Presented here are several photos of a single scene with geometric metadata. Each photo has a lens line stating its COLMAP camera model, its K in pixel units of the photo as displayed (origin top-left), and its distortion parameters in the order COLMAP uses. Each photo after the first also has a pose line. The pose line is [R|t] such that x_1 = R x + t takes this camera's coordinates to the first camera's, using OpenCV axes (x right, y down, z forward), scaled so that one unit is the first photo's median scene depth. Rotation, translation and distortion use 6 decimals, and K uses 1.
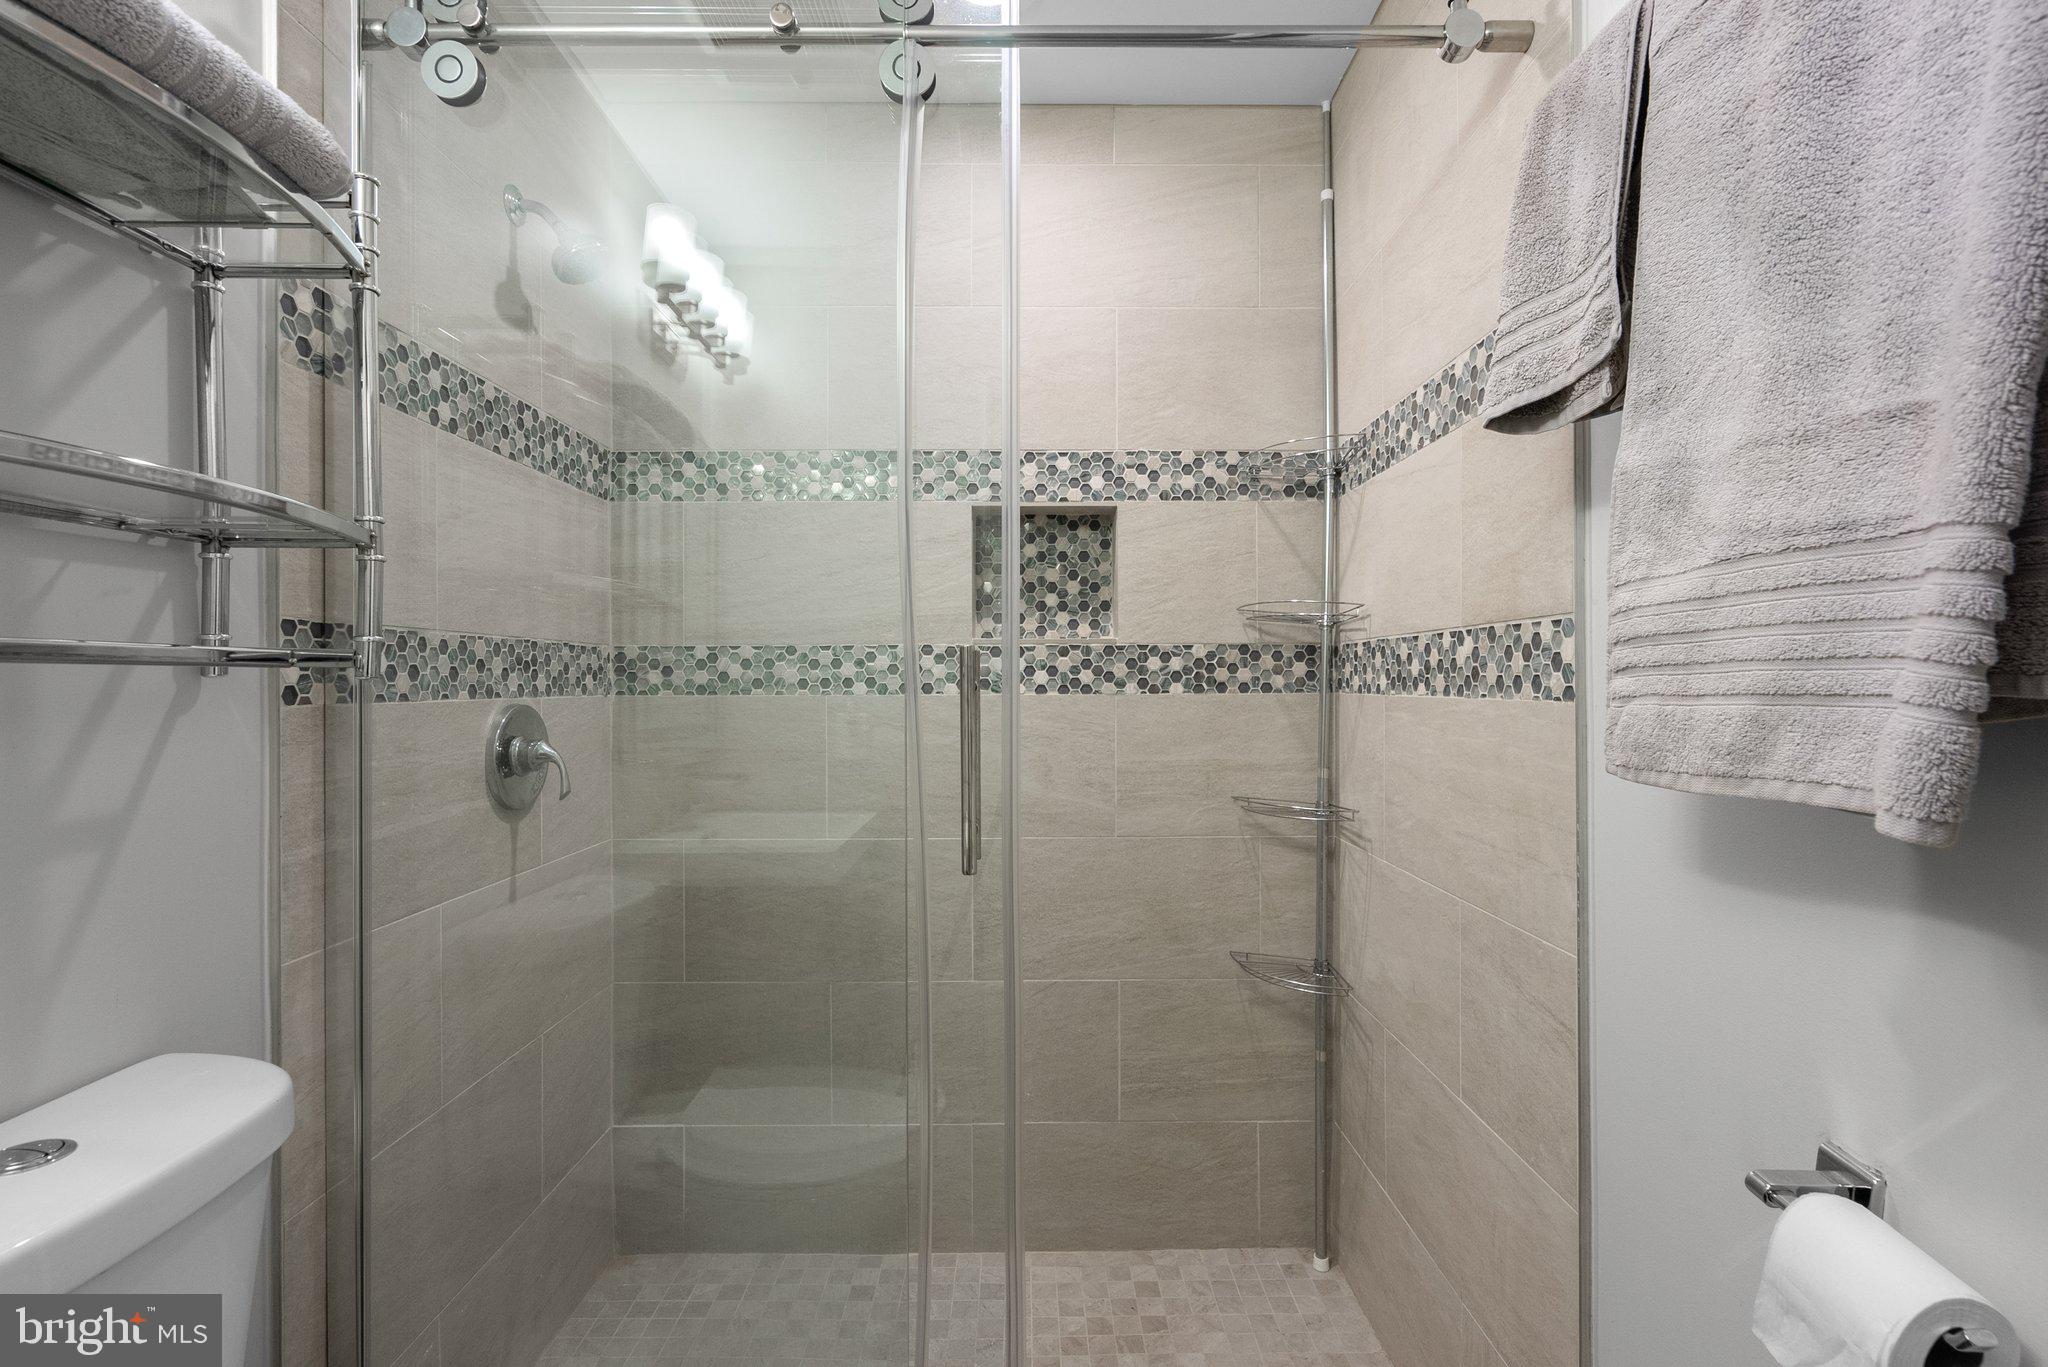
lens RADIAL K [[966.5, 0, 1030.6], [0, 966.5, 679.5], [0, 0, 1]] dist [-0.005030, 0.002954]
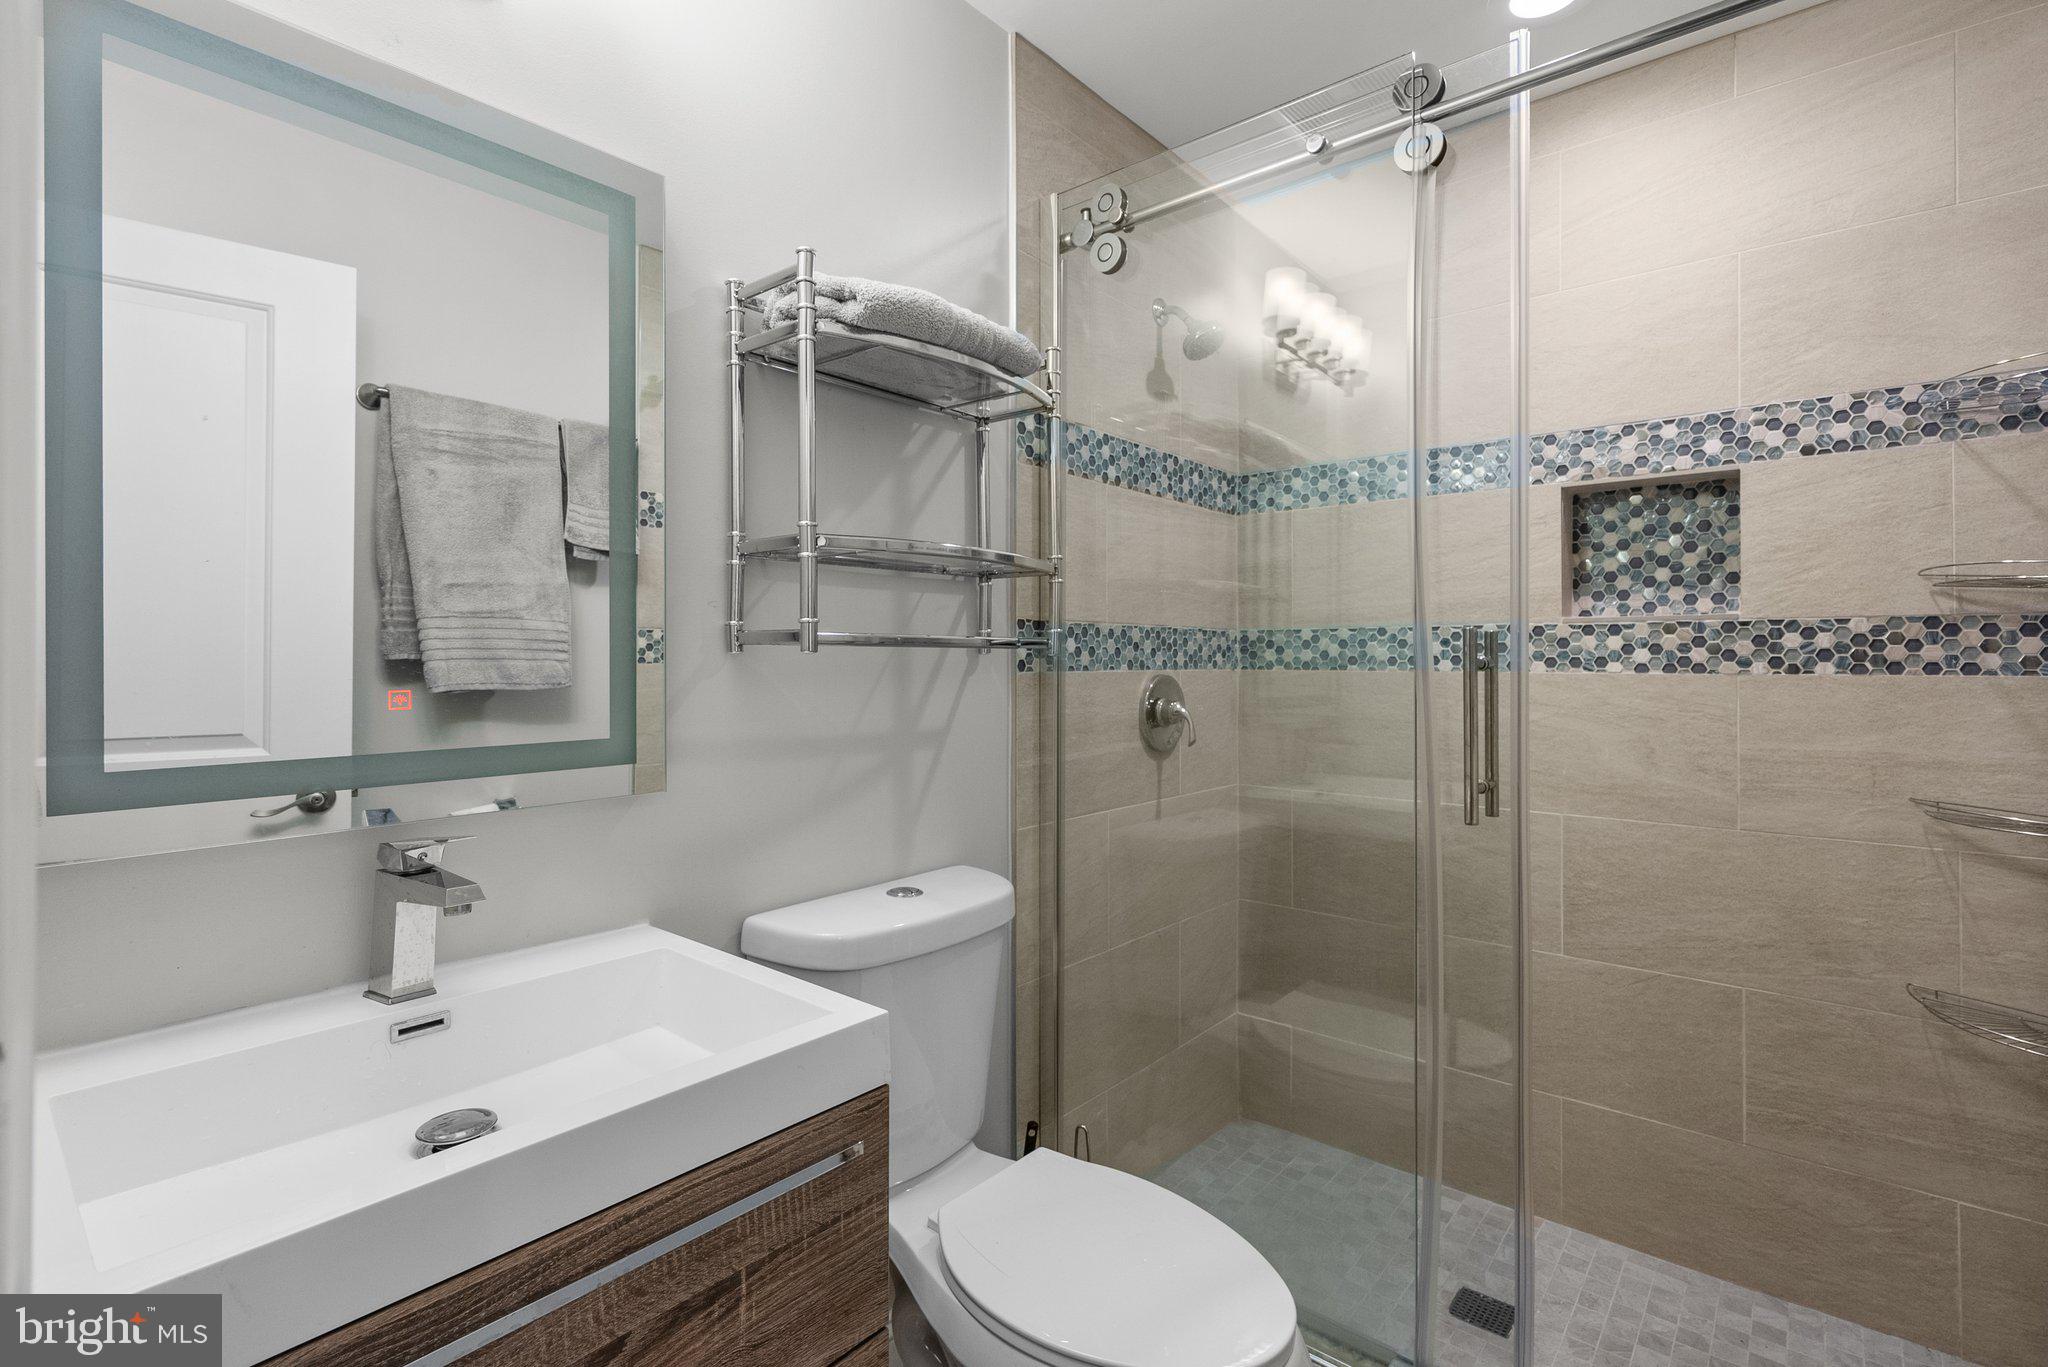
lens RADIAL K [[966.5, 0, 1011.3], [0, 966.5, 654.4], [0, 0, 1]] dist [-0.005030, 0.002954]
pose [[0.752899, 0.000325, -0.658136, 0.173853], [-0.003033, 0.999991, -0.002975, 0.001239], [0.658129, 0.004236, 0.752893, -0.143869]]
